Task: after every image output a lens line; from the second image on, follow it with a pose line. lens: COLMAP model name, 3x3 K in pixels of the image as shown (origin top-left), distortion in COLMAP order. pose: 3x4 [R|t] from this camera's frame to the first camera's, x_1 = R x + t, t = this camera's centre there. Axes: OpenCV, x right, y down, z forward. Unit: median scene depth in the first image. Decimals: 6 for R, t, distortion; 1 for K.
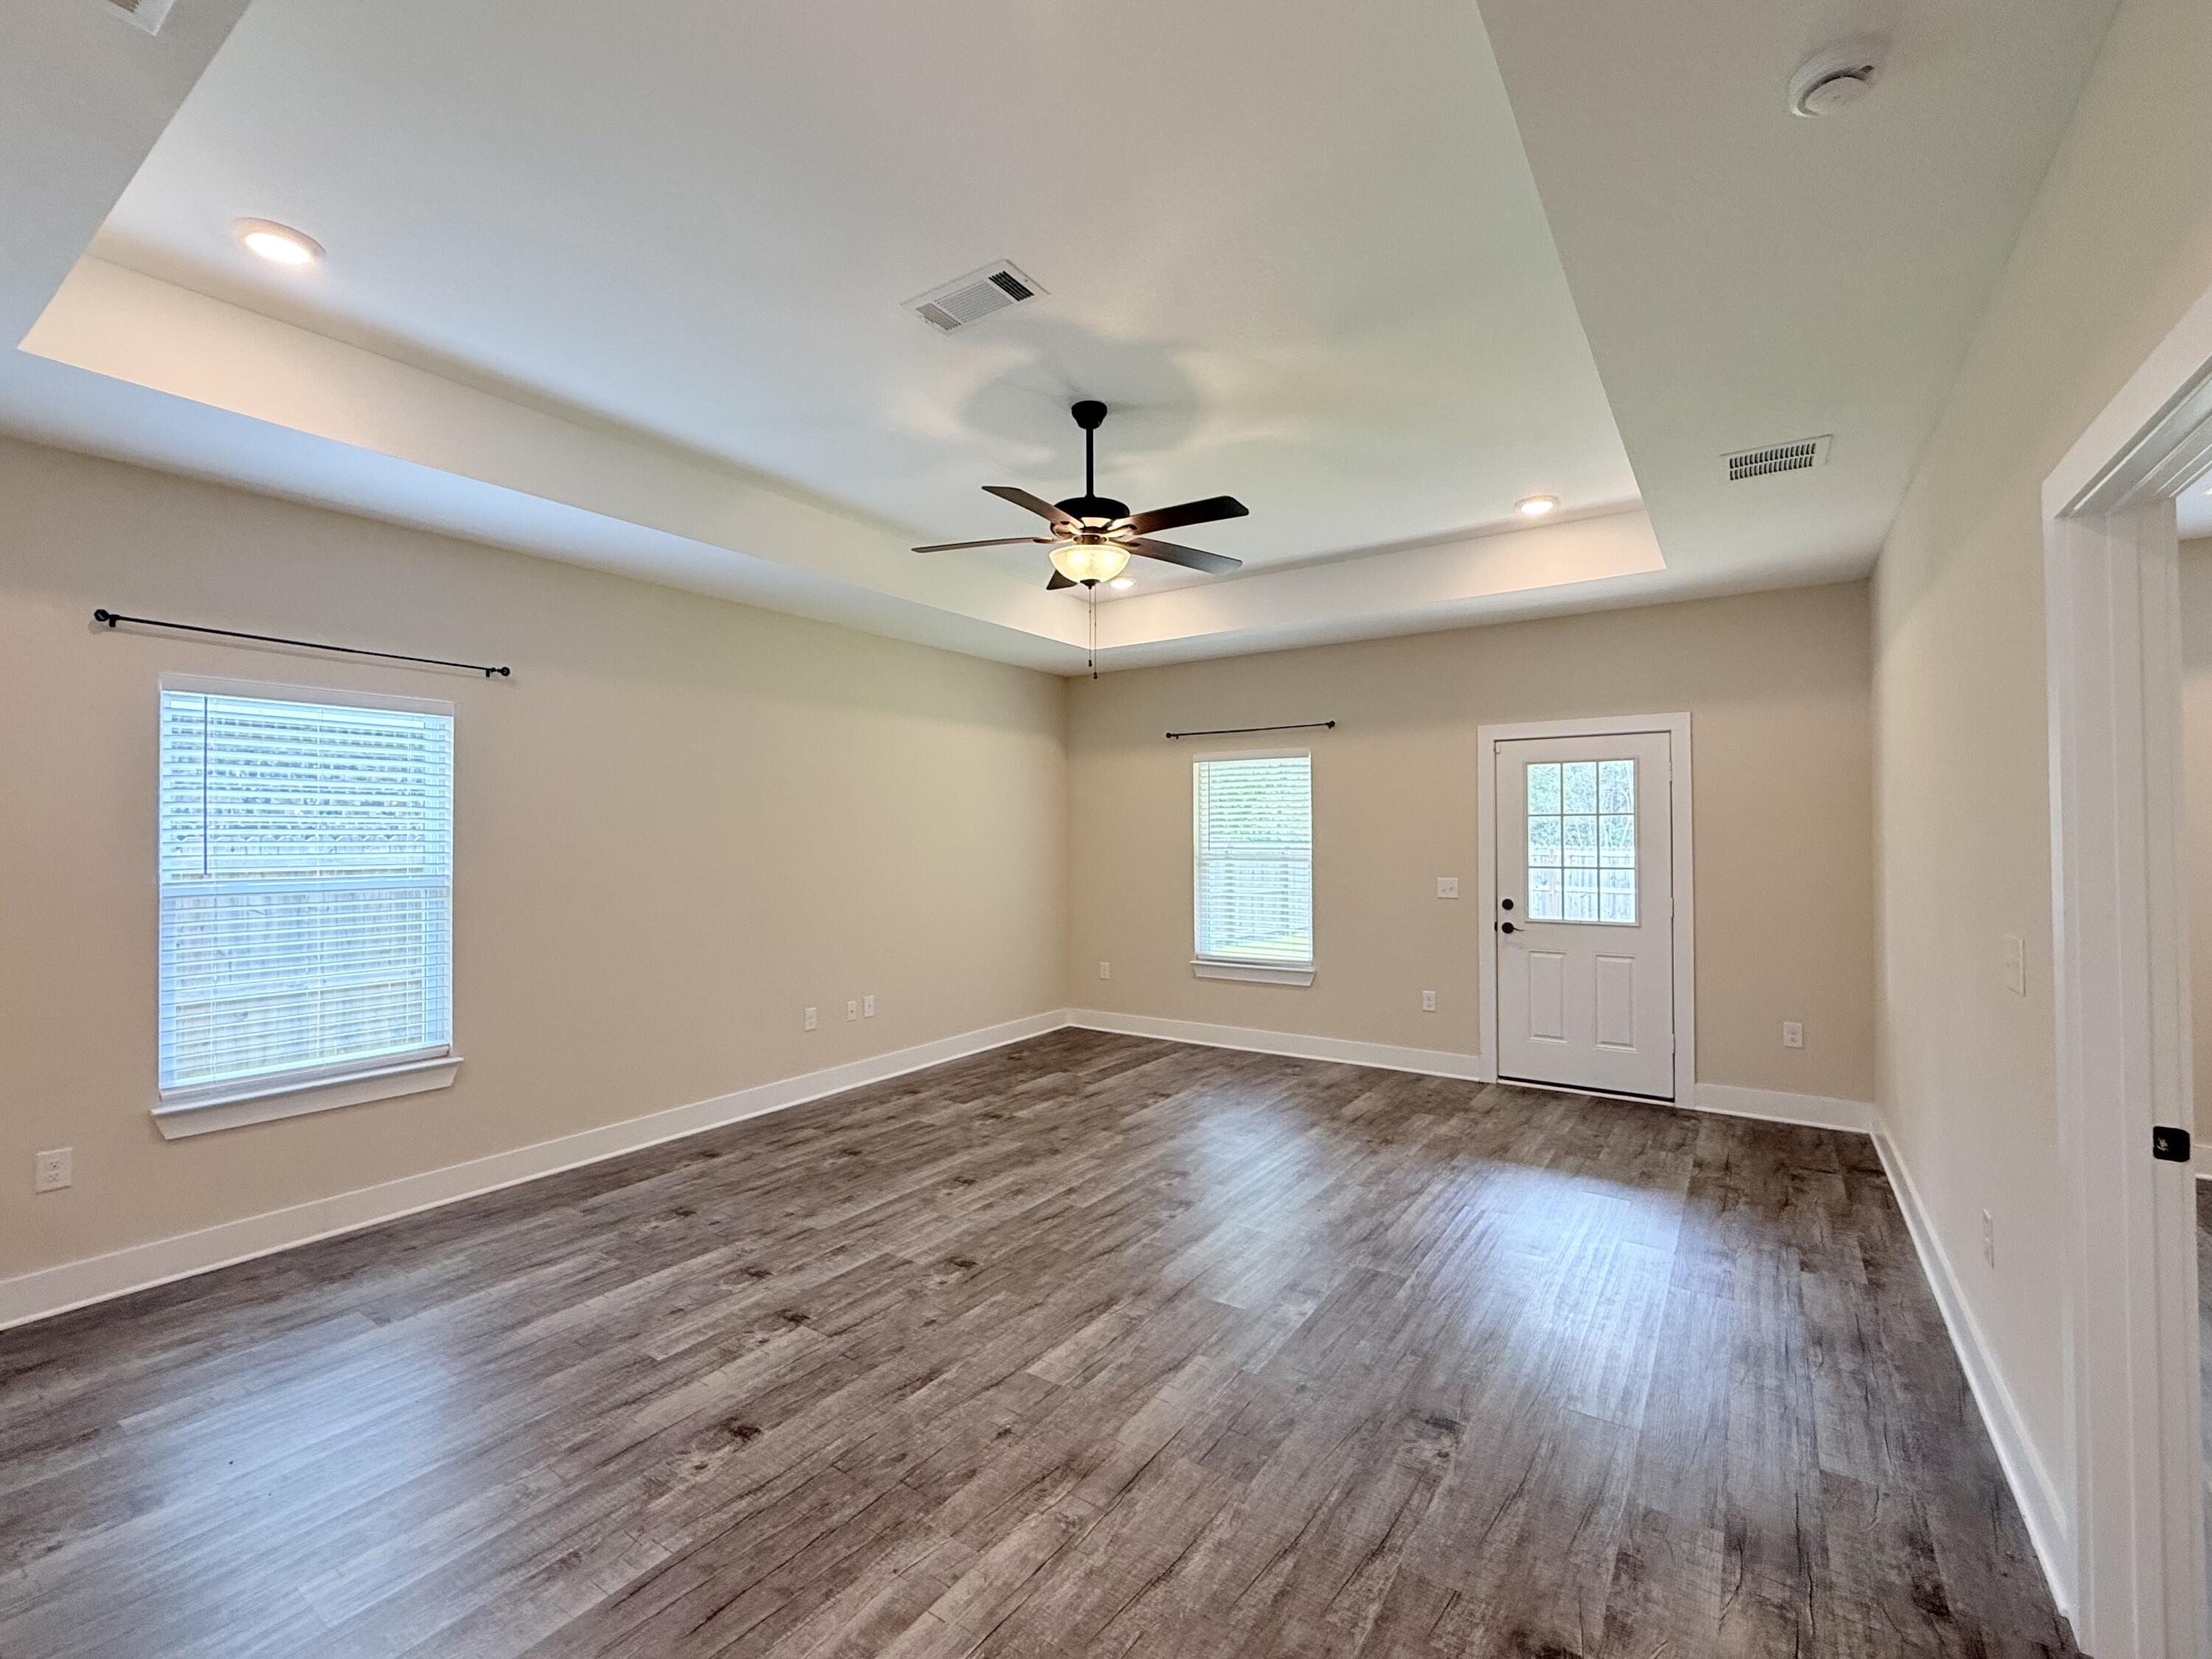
lens RADIAL K [[952.8, 0, 1100.7], [0, 952.8, 842.1], [0, 0, 1]] dist [0.000404, -0.000727]
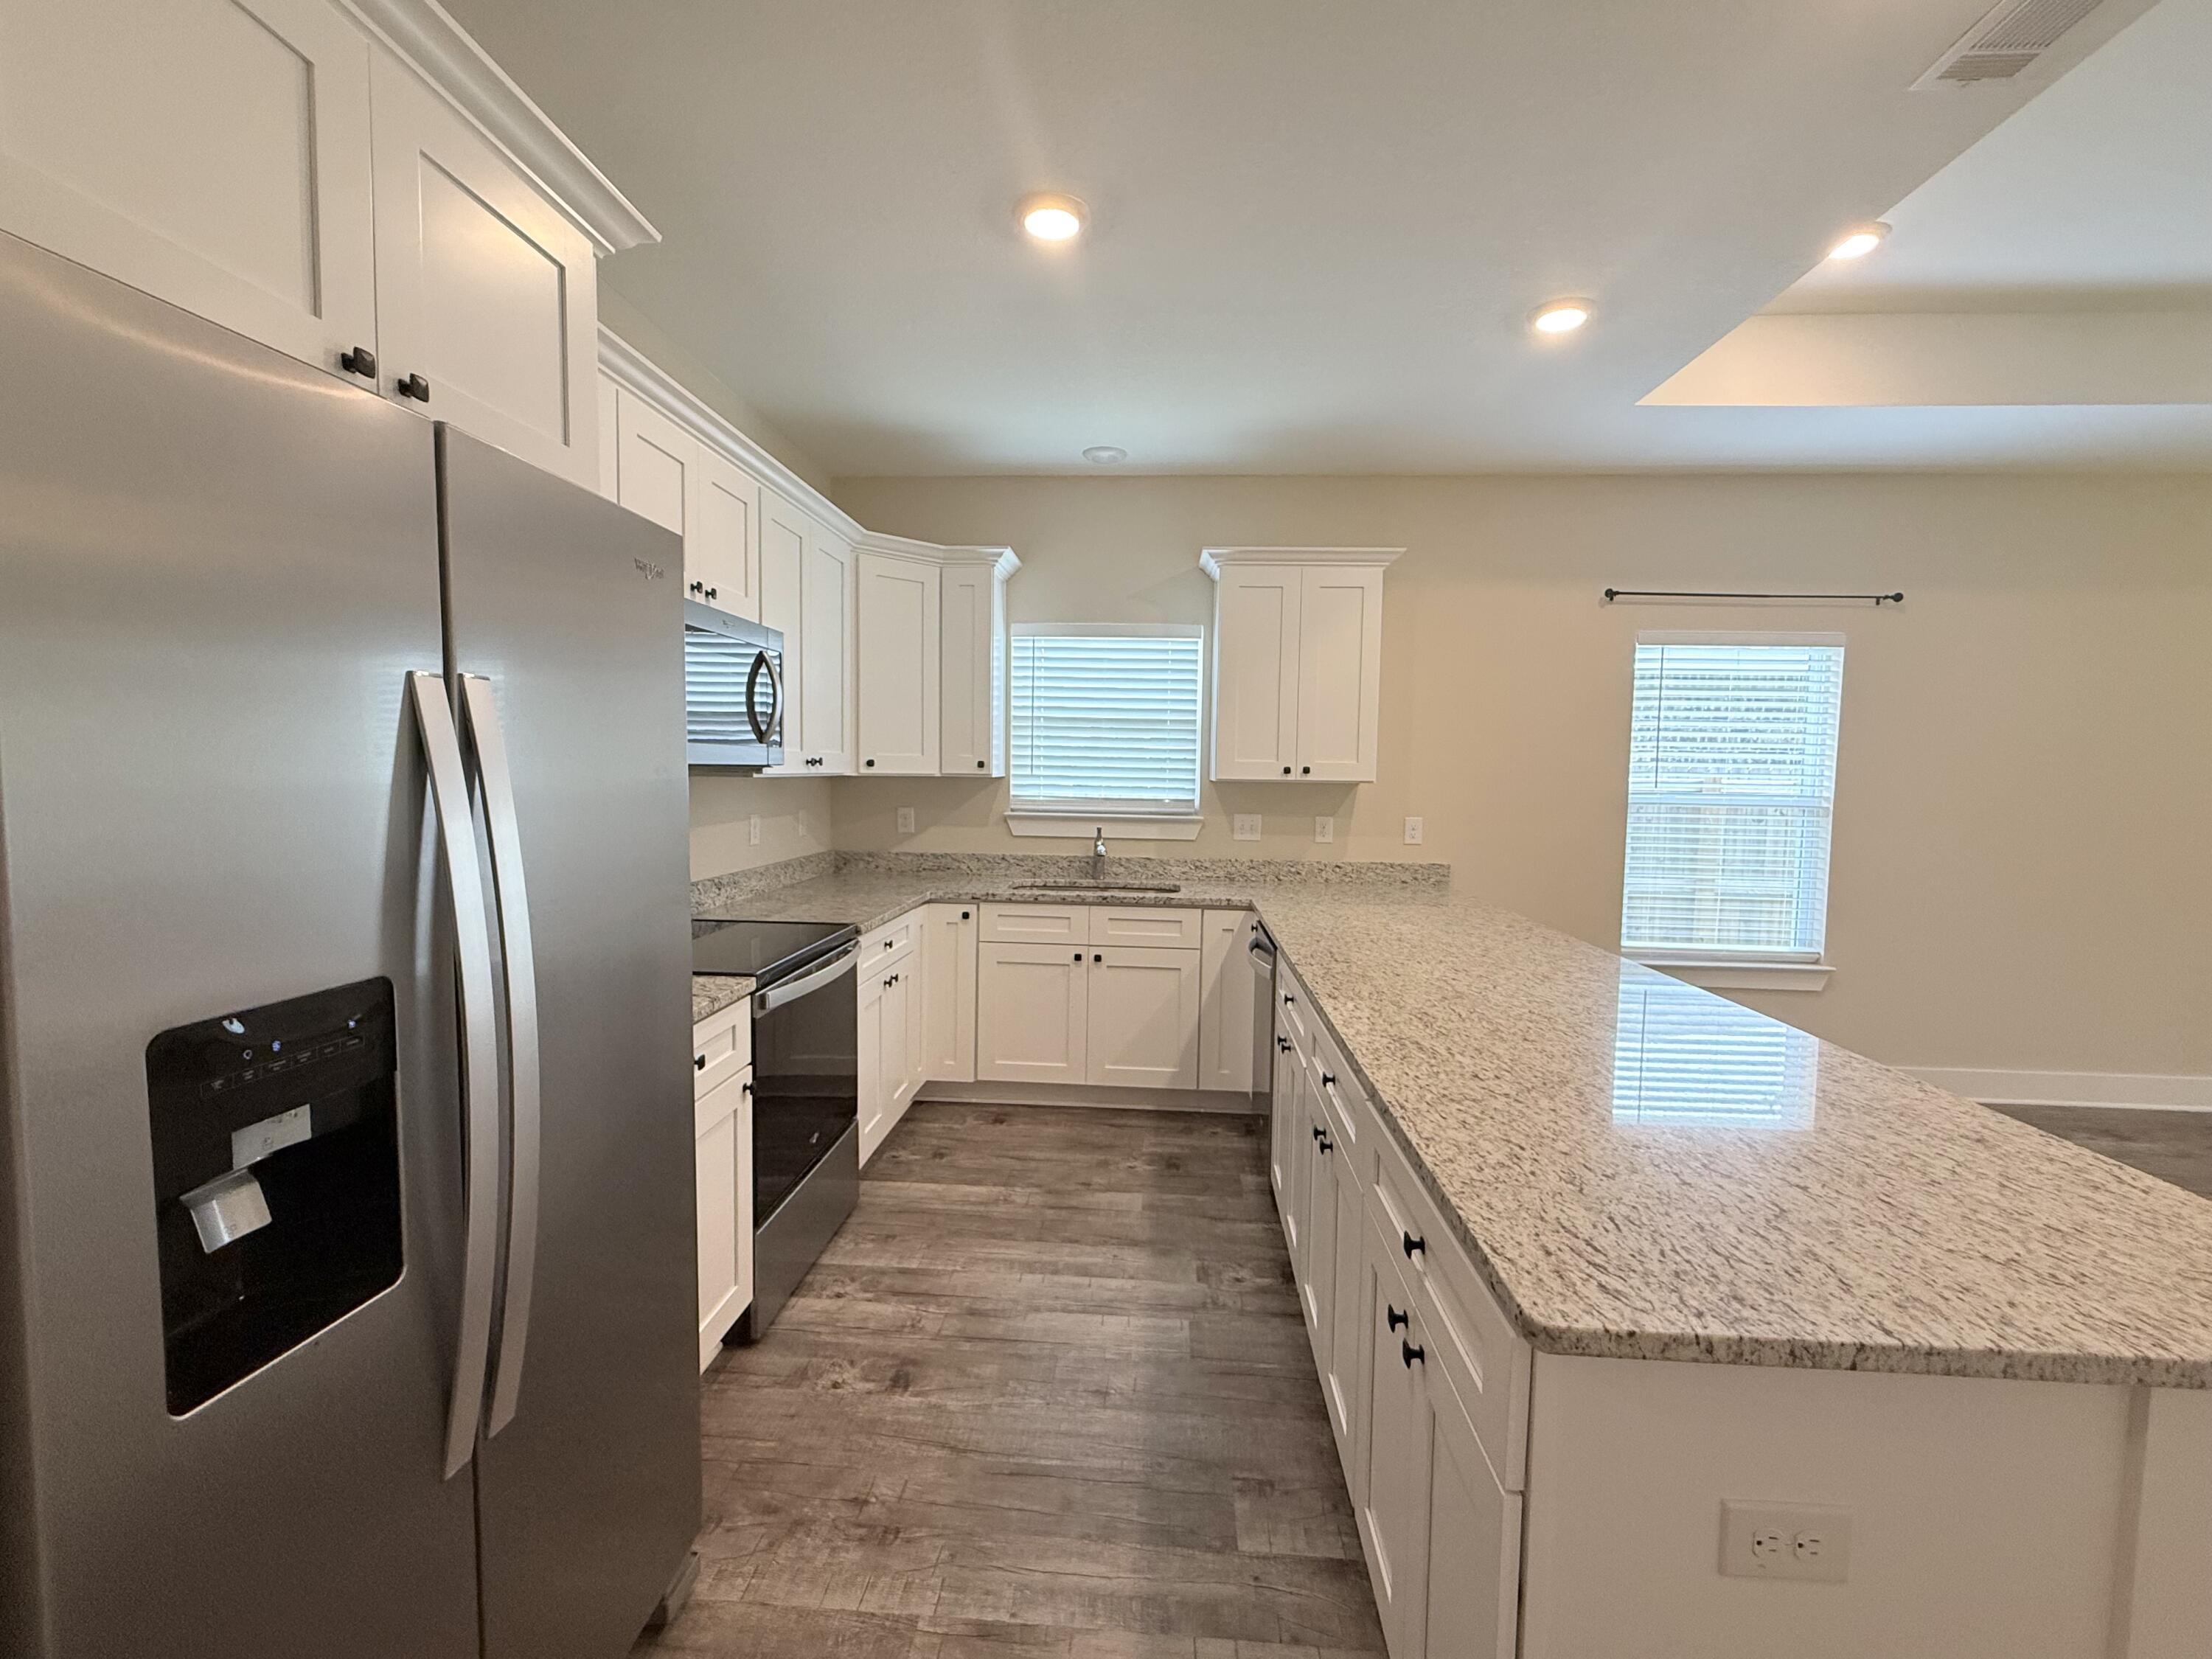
lens RADIAL K [[952.8, 0, 1103.5], [0, 952.8, 825.0], [0, 0, 1]] dist [0.000404, -0.000727]
pose [[0.509907, 0.065471, -0.857734, -0.191972], [-0.024978, 0.997806, 0.061314, 0.022629], [0.859867, -0.009840, 0.510423, -0.268837]]
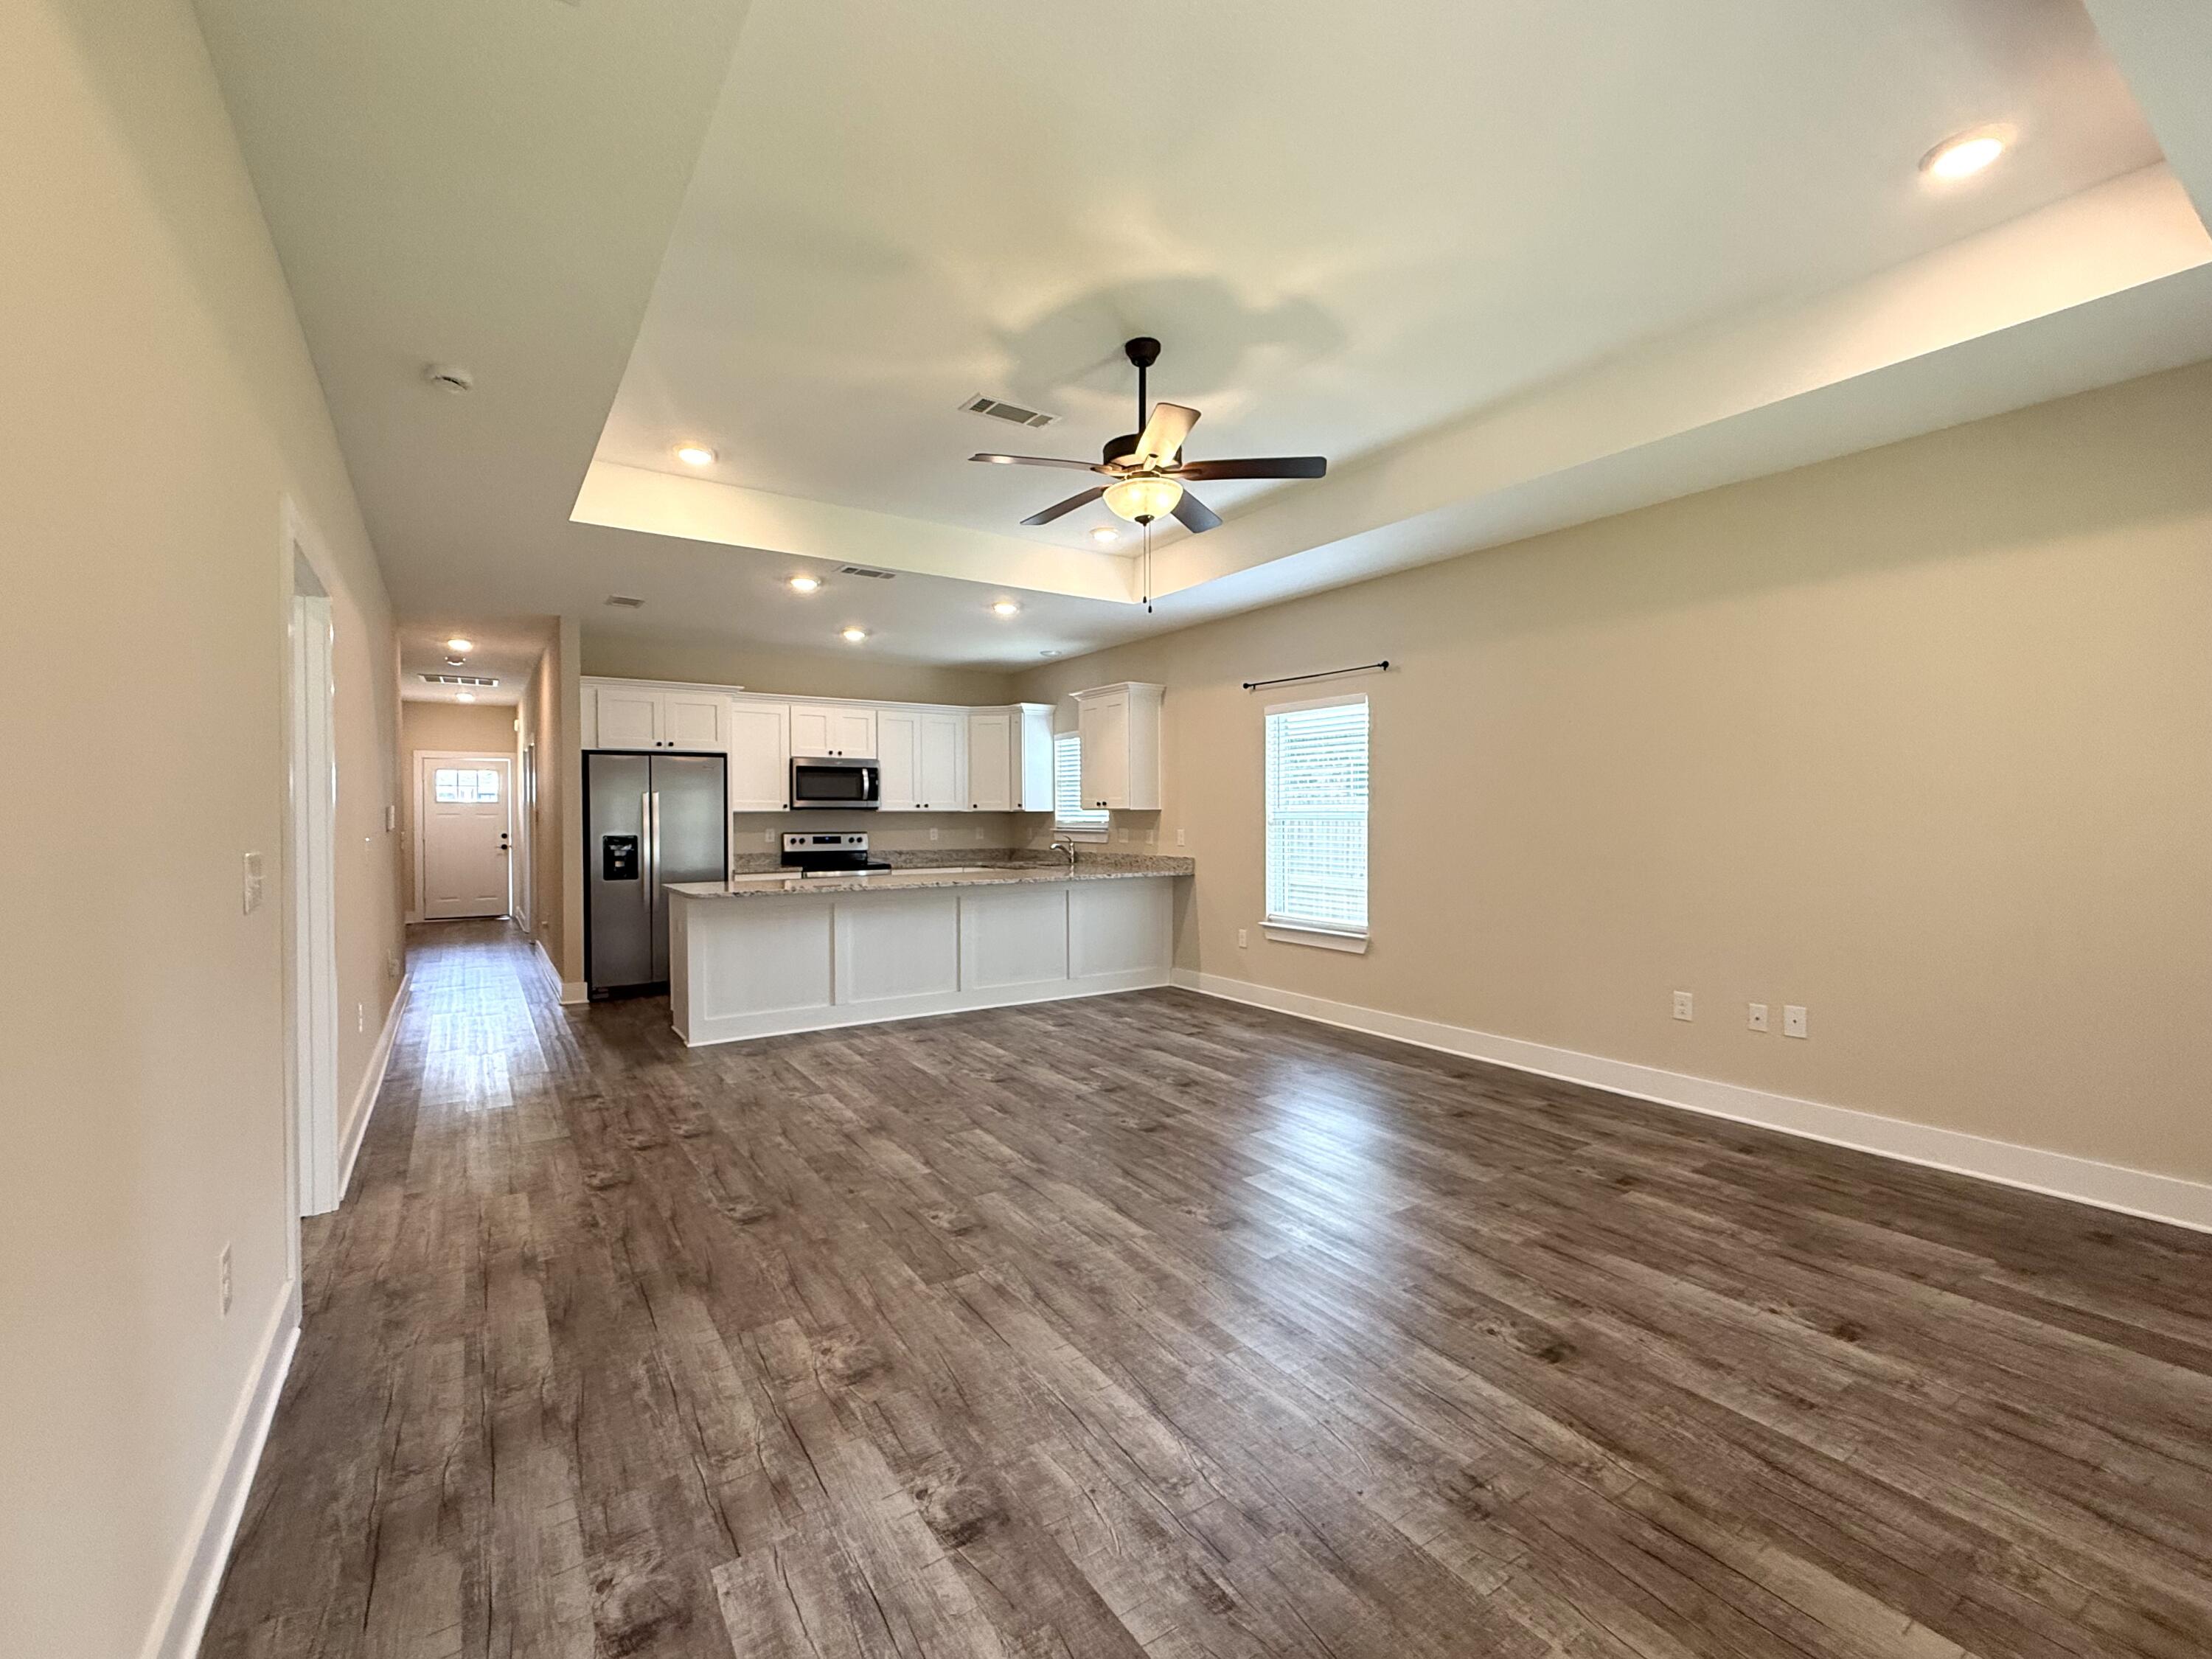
lens RADIAL K [[952.8, 0, 1109.5], [0, 952.8, 842.7], [0, 0, 1]] dist [0.000404, -0.000727]
pose [[-0.367549, 0.033315, -0.929407, 0.899331], [0.000620, 0.999367, 0.035578, 0.032387], [0.930004, 0.012500, -0.367337, 1.264666]]
